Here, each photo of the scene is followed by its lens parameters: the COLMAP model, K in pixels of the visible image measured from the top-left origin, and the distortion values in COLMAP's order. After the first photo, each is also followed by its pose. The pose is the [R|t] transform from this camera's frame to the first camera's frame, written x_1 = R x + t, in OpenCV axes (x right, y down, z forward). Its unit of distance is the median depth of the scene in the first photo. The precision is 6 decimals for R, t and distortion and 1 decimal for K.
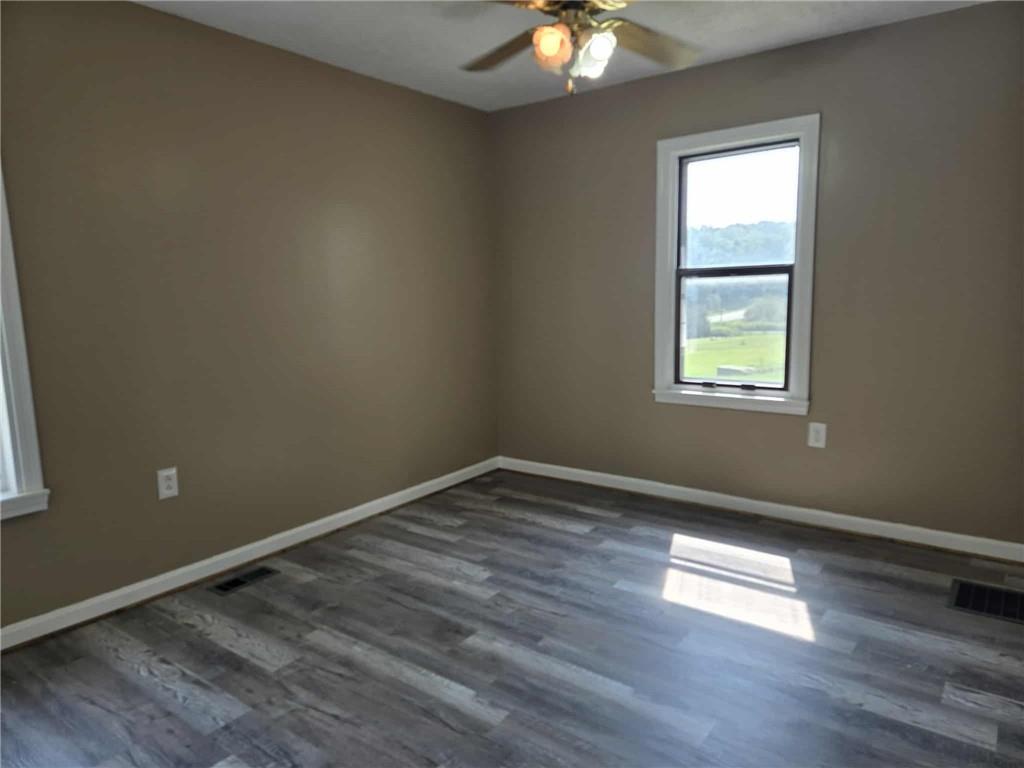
lens RADIAL K [[687.2, 0, 509.4], [0, 687.2, 384.1], [0, 0, 1]] dist [0.069108, -0.054523]
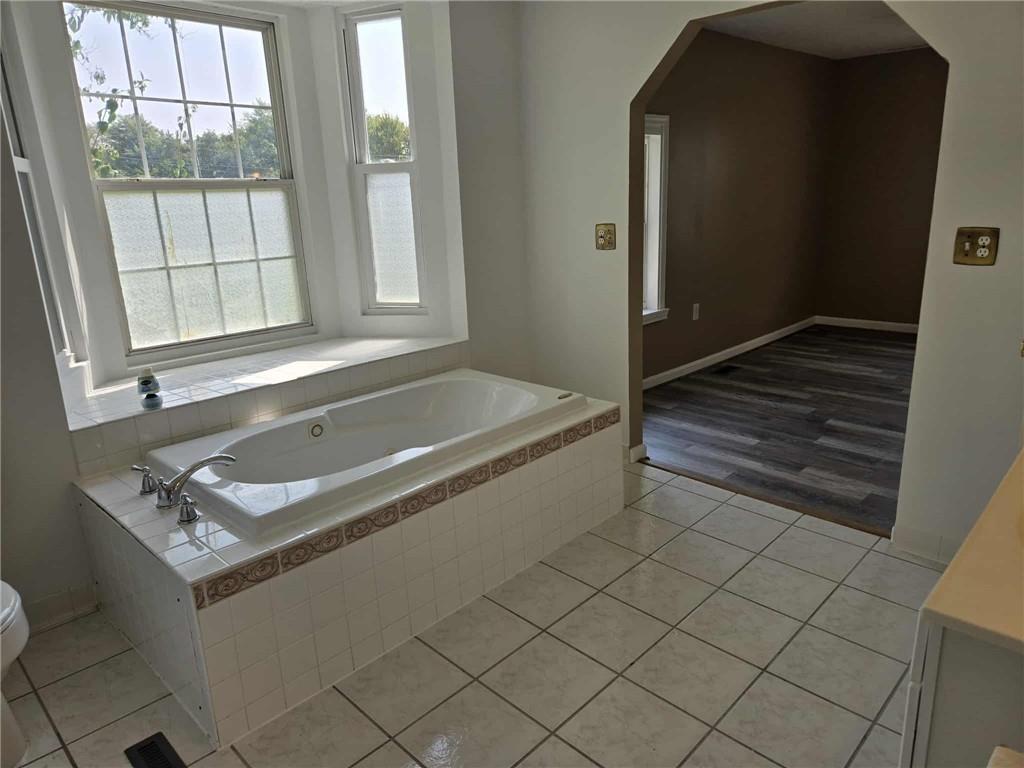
lens RADIAL K [[687.2, 0, 515.0], [0, 687.2, 382.5], [0, 0, 1]] dist [0.069108, -0.054523]
pose [[0.992927, 0.032289, -0.114249, -0.791241], [-0.016433, 0.990421, 0.137101, 0.091948], [0.117581, -0.134254, 0.983946, -0.873249]]
